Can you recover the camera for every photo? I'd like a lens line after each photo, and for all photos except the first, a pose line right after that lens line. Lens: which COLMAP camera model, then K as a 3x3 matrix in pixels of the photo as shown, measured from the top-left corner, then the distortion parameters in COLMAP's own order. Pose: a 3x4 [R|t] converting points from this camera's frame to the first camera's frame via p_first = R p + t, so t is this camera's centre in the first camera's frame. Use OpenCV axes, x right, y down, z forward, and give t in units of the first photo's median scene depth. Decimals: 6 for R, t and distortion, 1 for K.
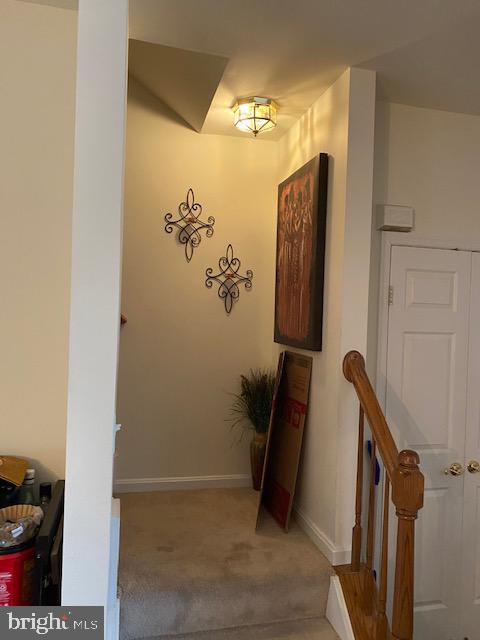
lens RADIAL K [[481.4, 0, 240.0], [0, 481.4, 320.0], [0, 0, 1]] dist [0.038552, -0.074498]
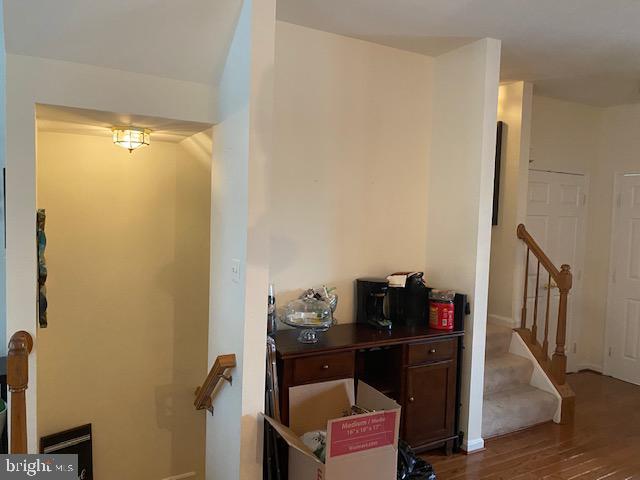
lens RADIAL K [[481.4, 0, 321.3], [0, 481.4, 236.4], [0, 0, 1]] dist [0.038552, -0.074498]
pose [[0.971376, -0.014364, 0.237111, -1.071437], [0.001446, 0.998509, 0.054565, 0.003264], [-0.237541, -0.052660, 0.969949, -0.776223]]
